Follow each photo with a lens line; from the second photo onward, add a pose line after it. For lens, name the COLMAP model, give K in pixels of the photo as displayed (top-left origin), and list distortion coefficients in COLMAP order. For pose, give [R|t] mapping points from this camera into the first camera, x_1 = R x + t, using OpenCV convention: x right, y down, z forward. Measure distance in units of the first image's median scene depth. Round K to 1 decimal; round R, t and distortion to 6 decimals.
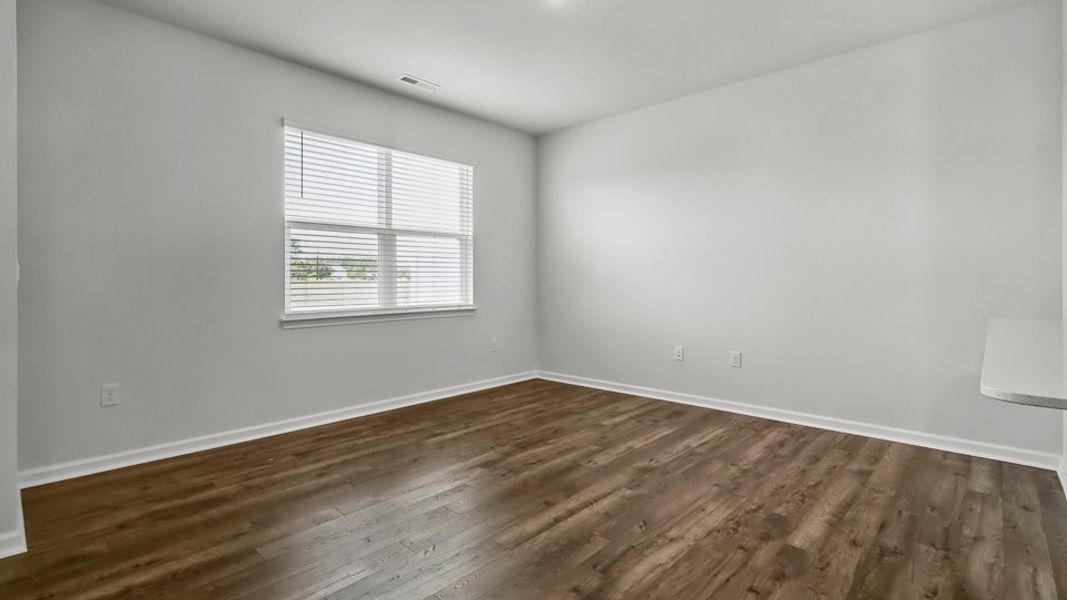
lens RADIAL K [[514.0, 0, 537.1], [0, 514.0, 277.6], [0, 0, 1]] dist [-0.000421, -0.000204]
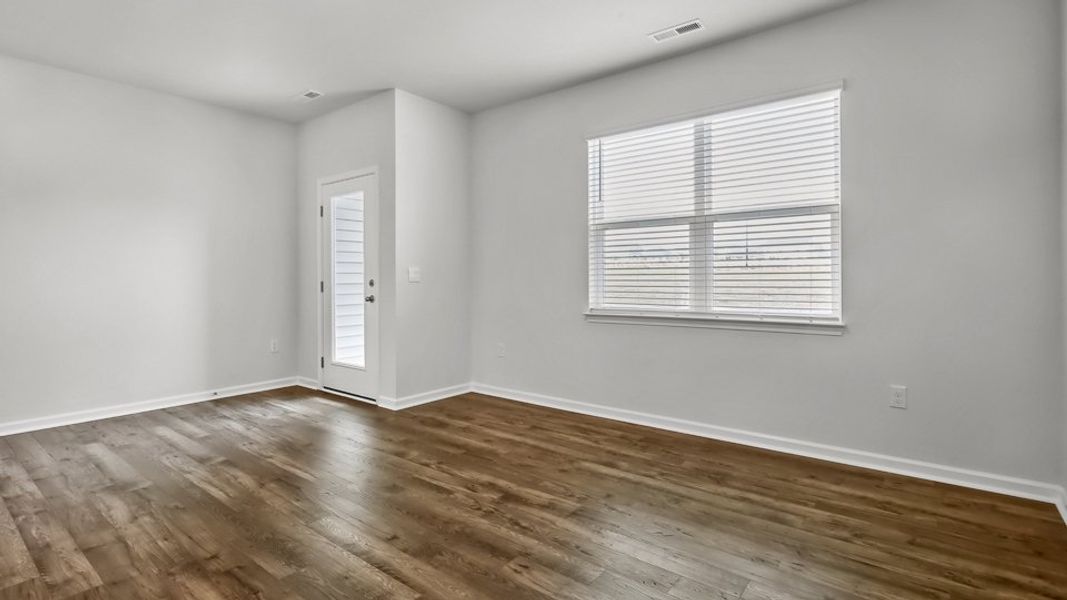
lens RADIAL K [[514.0, 0, 537.1], [0, 514.0, 277.6], [0, 0, 1]] dist [-0.000421, -0.000204]
pose [[0.056729, 0.001122, -0.998389, 0.615461], [0.007270, 0.999972, 0.001537, 0.001343], [0.998363, -0.007346, 0.056719, 0.823756]]
